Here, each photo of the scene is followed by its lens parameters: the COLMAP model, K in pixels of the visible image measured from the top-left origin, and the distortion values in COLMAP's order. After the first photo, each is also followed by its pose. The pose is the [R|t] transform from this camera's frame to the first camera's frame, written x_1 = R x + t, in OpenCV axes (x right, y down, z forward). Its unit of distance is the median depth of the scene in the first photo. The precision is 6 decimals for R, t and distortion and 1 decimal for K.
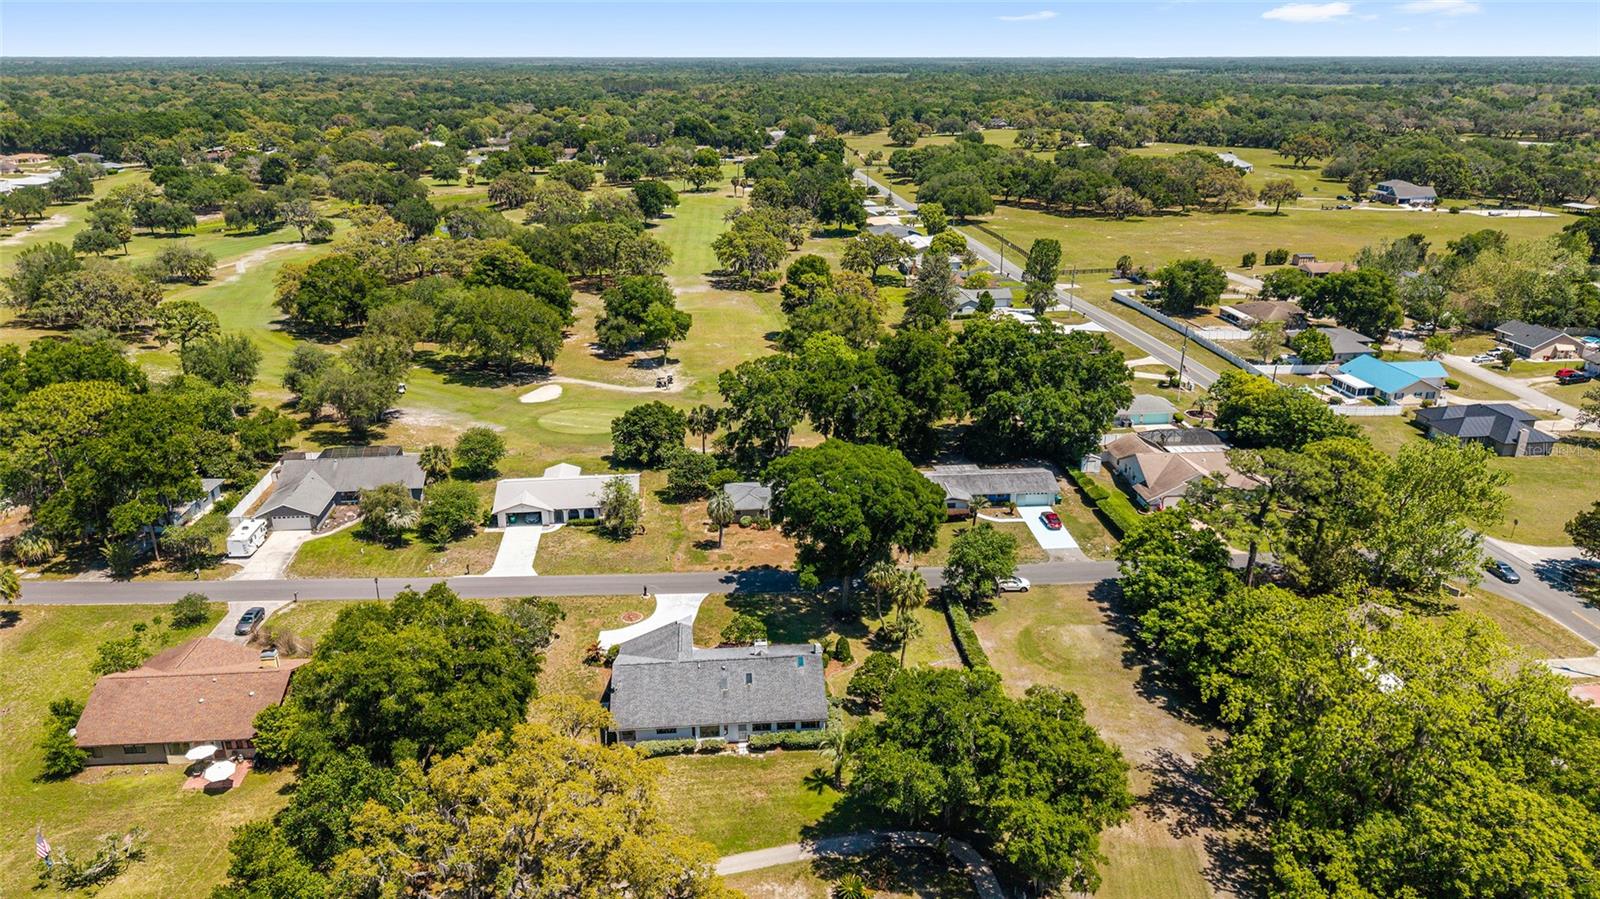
lens RADIAL K [[1071.0, 0, 800.0], [0, 1071.0, 449.5], [0, 0, 1]] dist [0.055259, -0.085134]
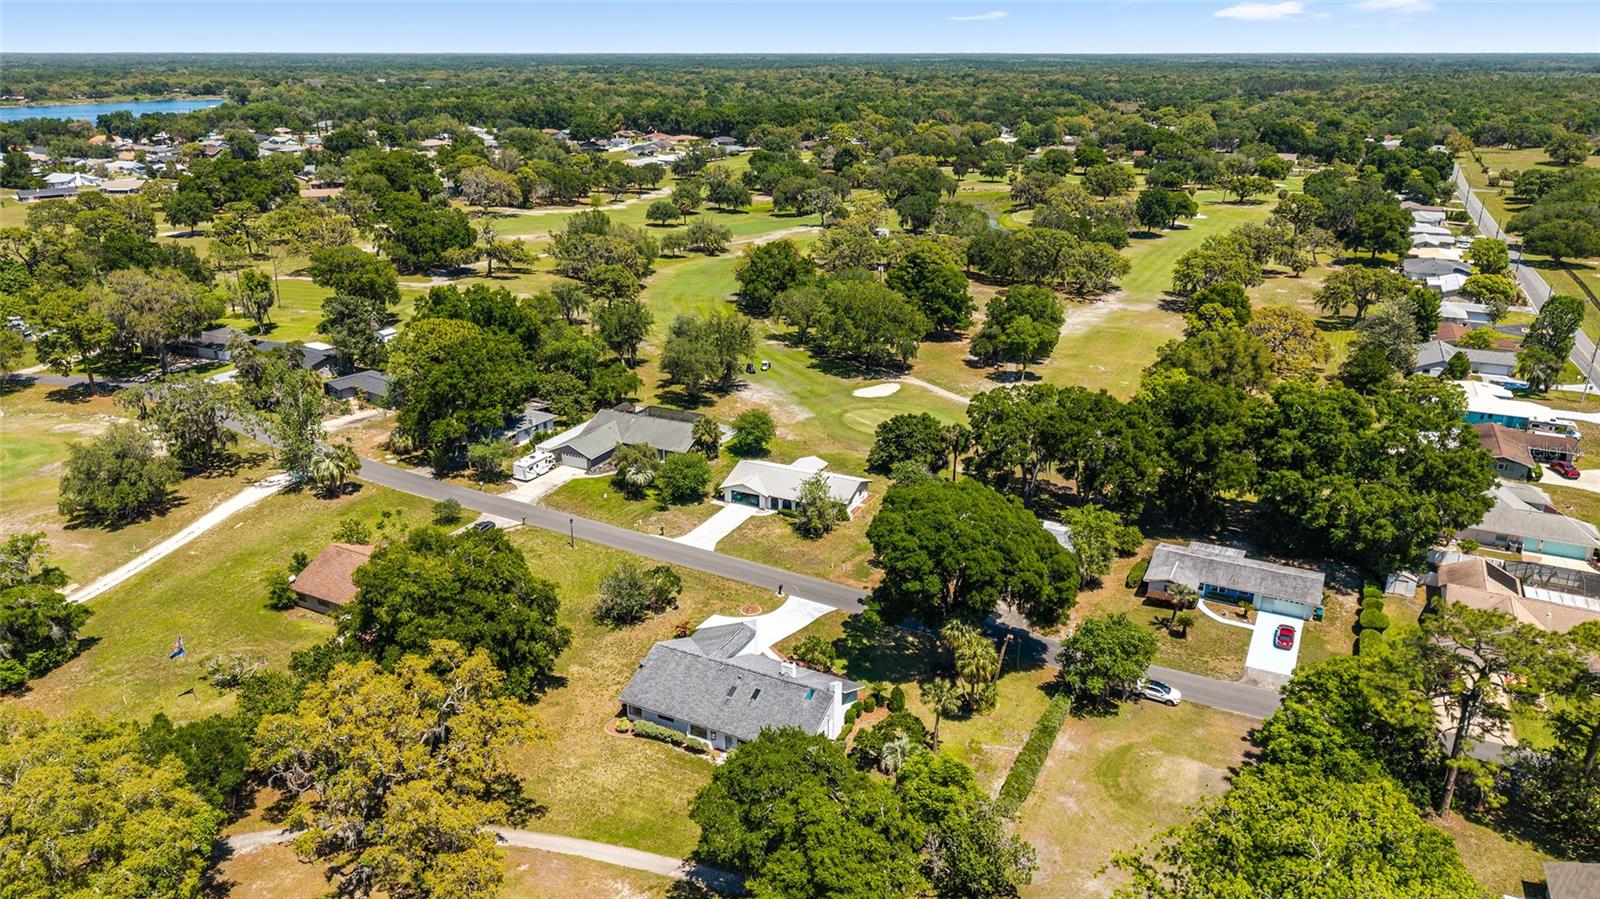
lens RADIAL K [[1078.3, 0, 800.0], [0, 1078.3, 449.5], [0, 0, 1]] dist [0.037023, -0.050997]
pose [[0.842981, 0.184084, -0.505467, 0.286696], [-0.183406, 0.981680, 0.051643, -0.043866], [0.505713, 0.049172, 0.861299, 0.092589]]
